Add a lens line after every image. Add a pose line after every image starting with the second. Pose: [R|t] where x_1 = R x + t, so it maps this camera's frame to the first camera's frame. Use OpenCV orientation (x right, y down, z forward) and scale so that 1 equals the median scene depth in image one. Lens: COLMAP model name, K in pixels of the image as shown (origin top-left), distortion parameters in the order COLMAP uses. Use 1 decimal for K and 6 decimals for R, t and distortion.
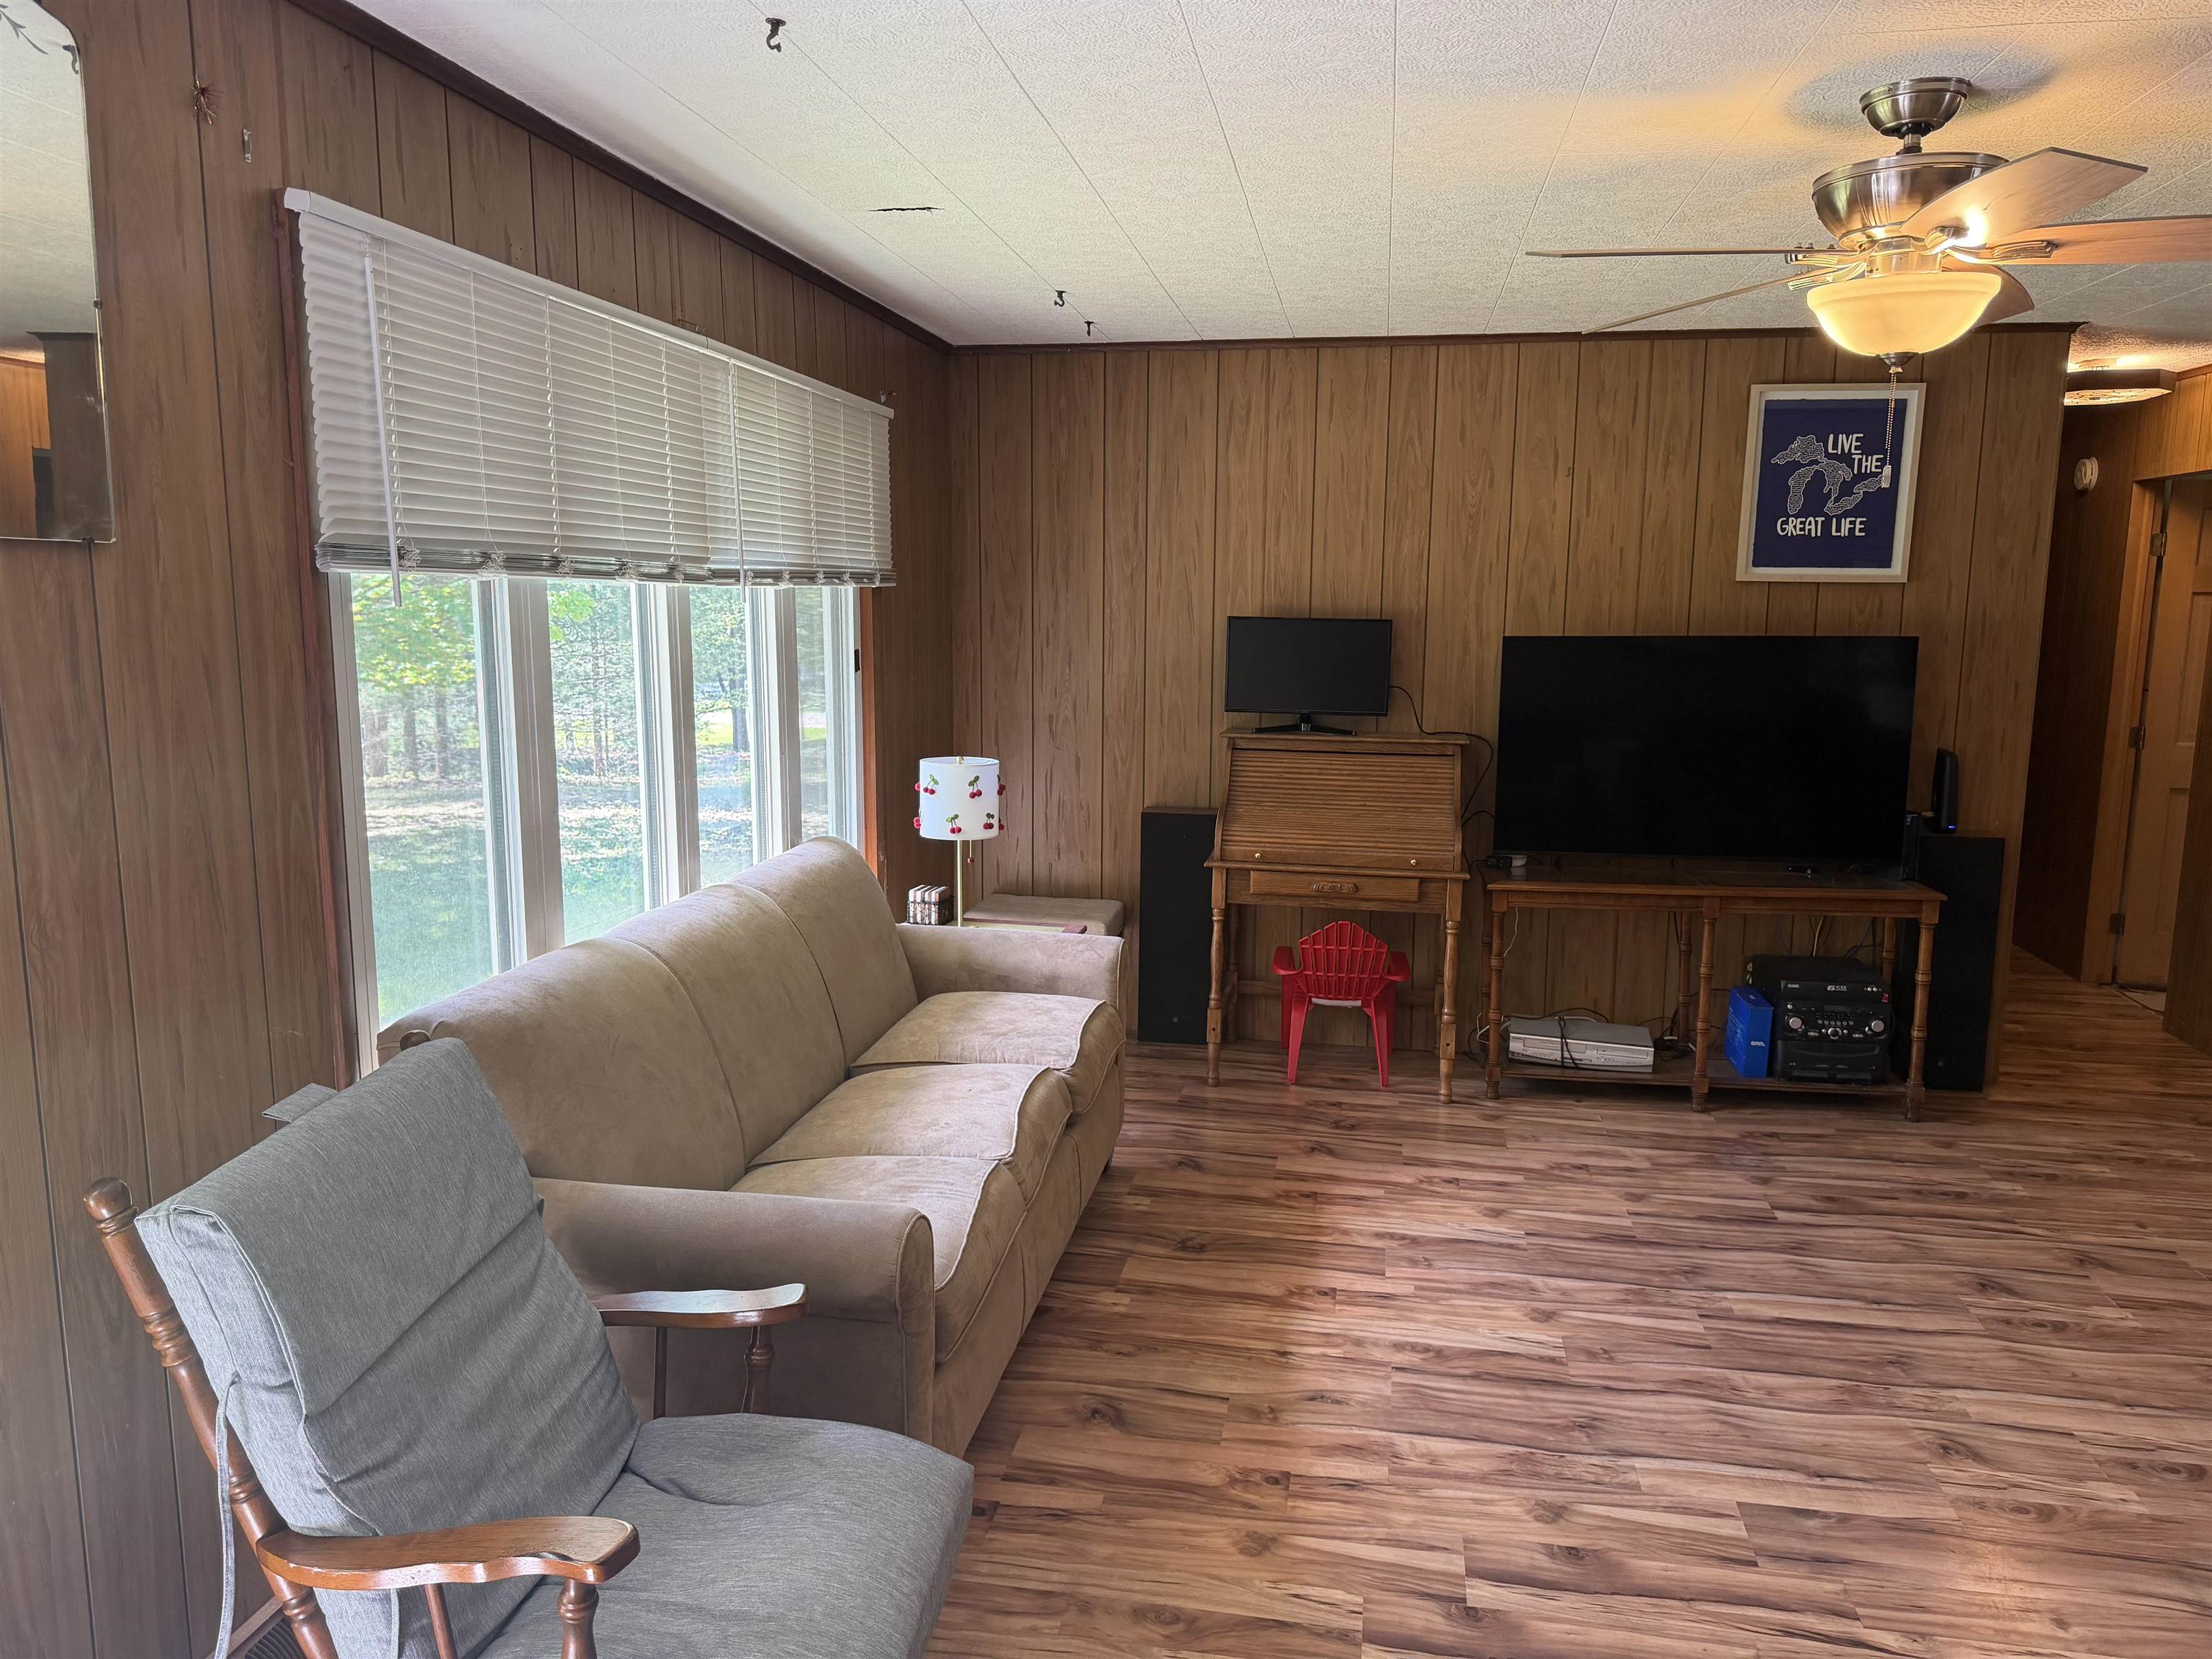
lens RADIAL K [[1594.7, 0, 1112.8], [0, 1594.7, 824.8], [0, 0, 1]] dist [0.062077, -0.051199]
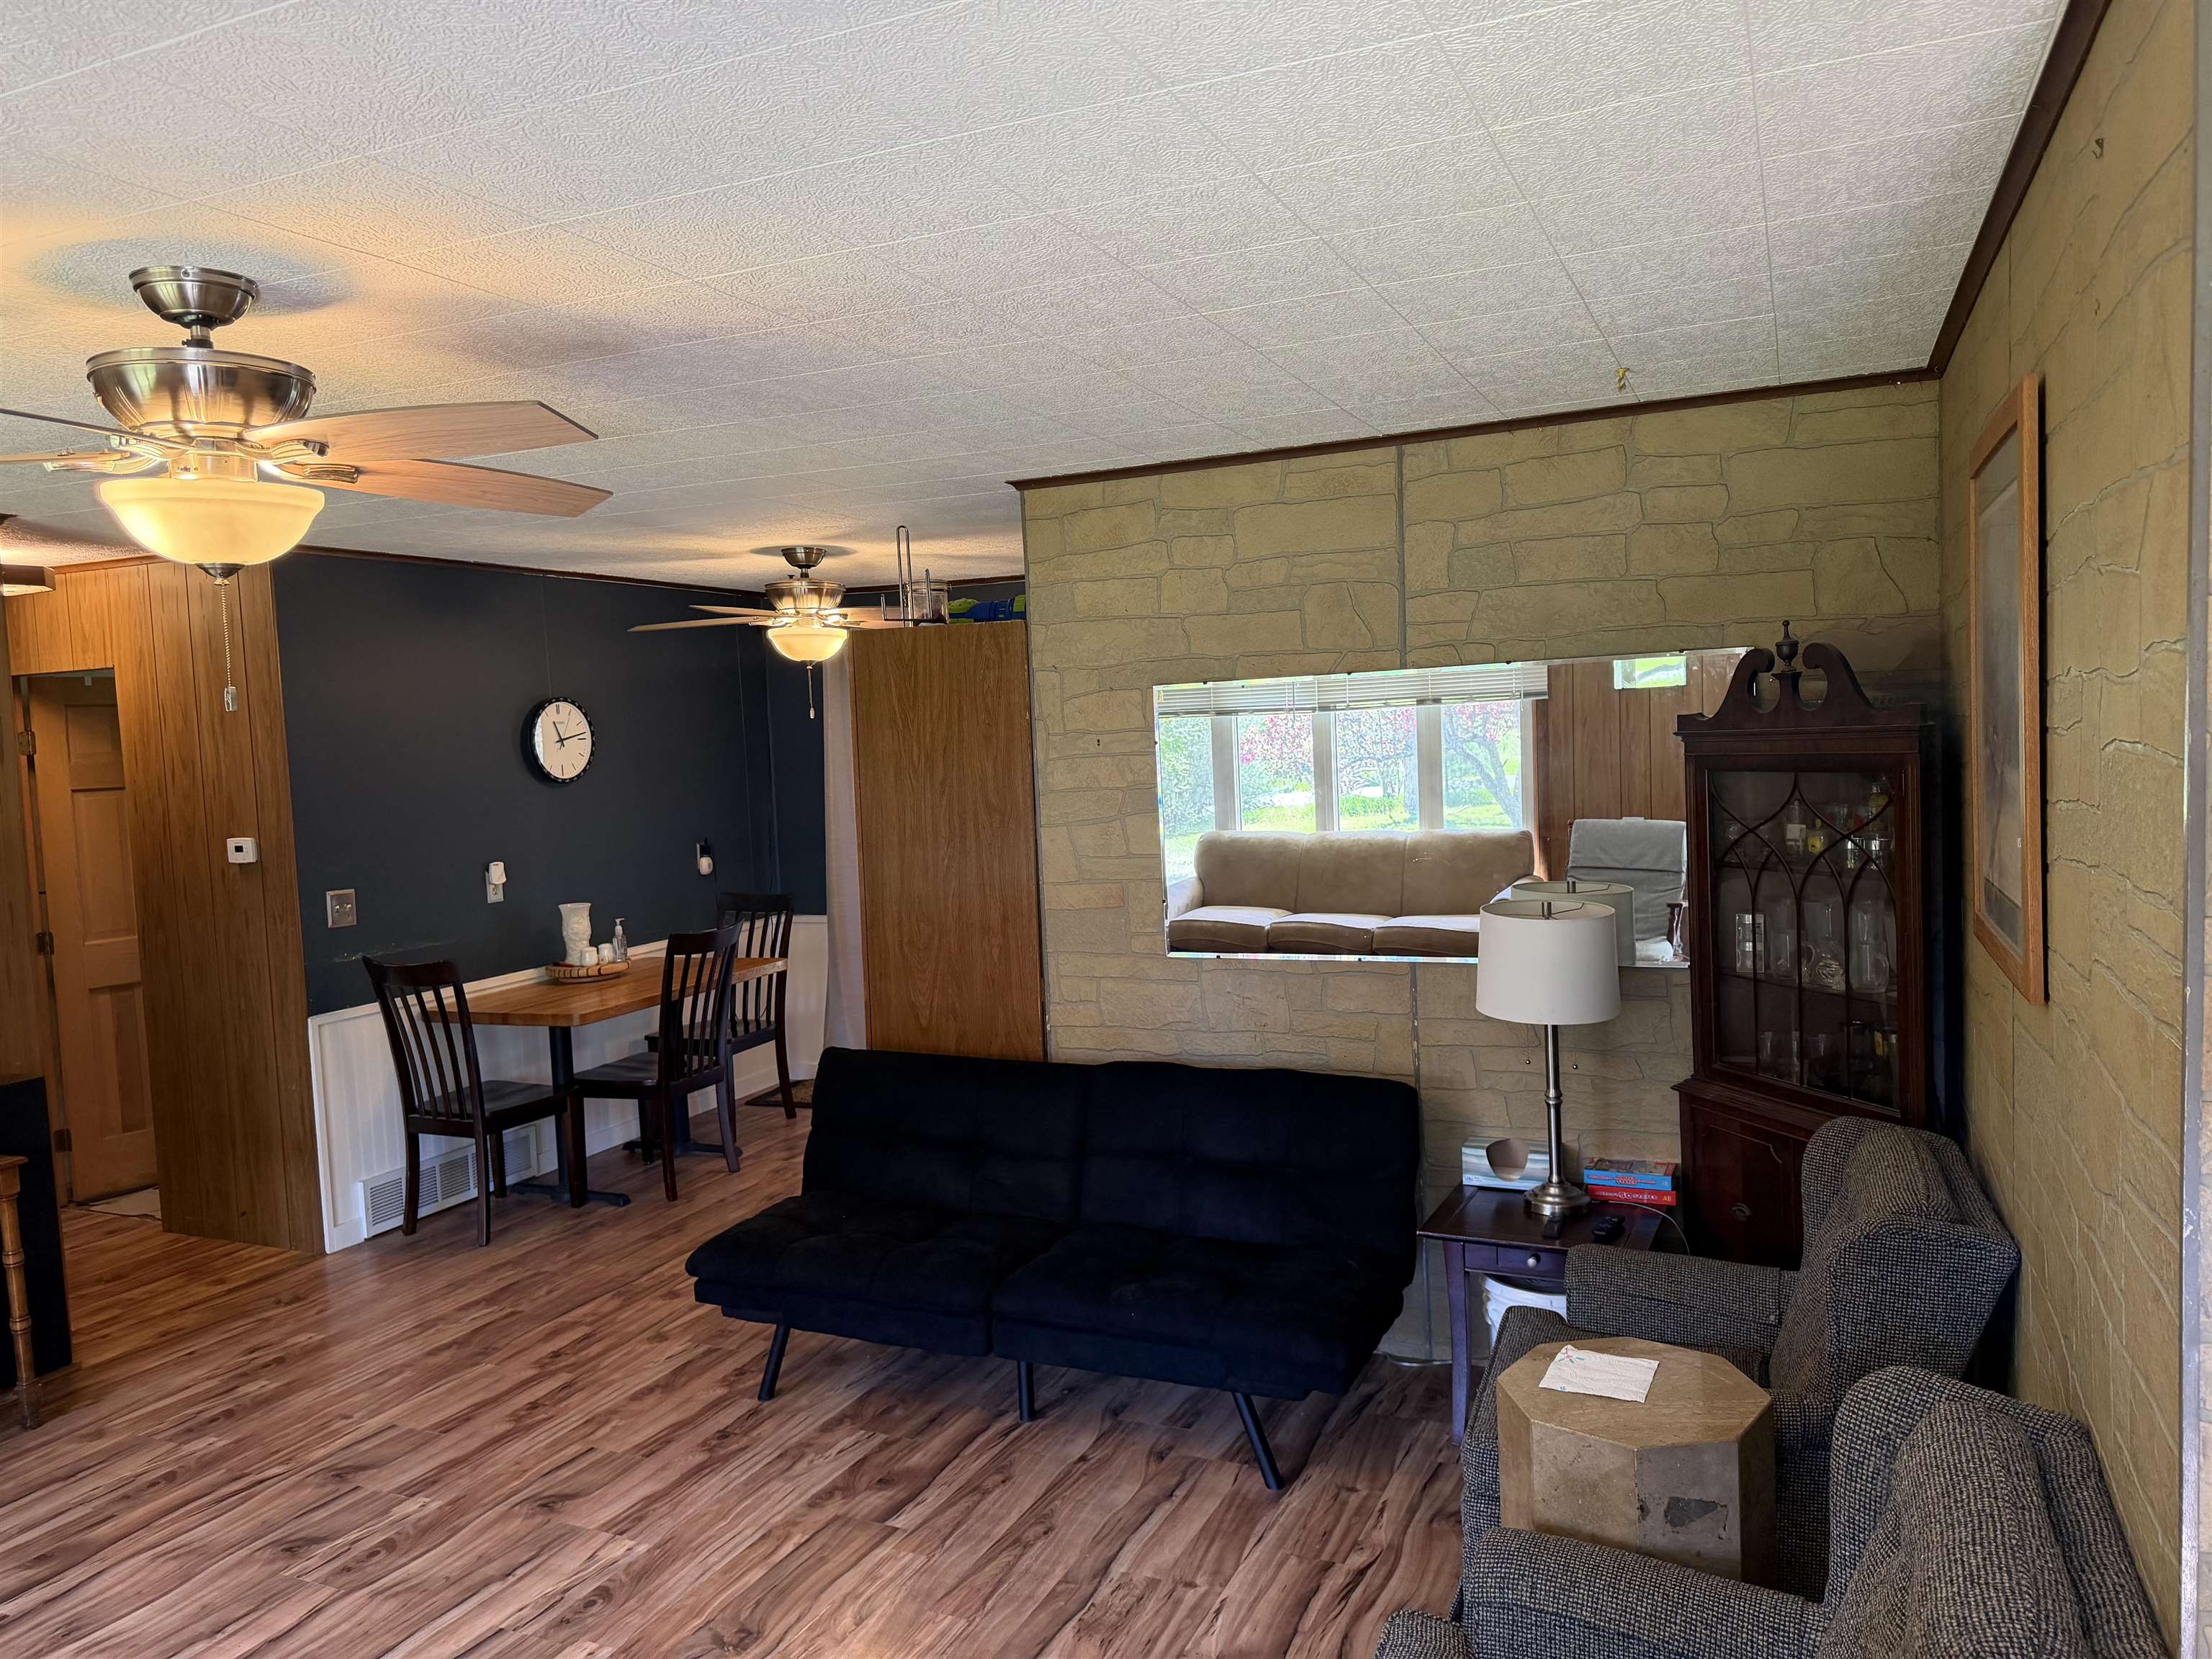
lens RADIAL K [[1594.7, 0, 1112.8], [0, 1594.7, 824.8], [0, 0, 1]] dist [0.062077, -0.051199]
pose [[0.256529, -0.088038, 0.962519, -0.214094], [0.190680, 0.980881, 0.038897, -0.073576], [-0.947541, 0.173555, 0.268412, 0.259166]]
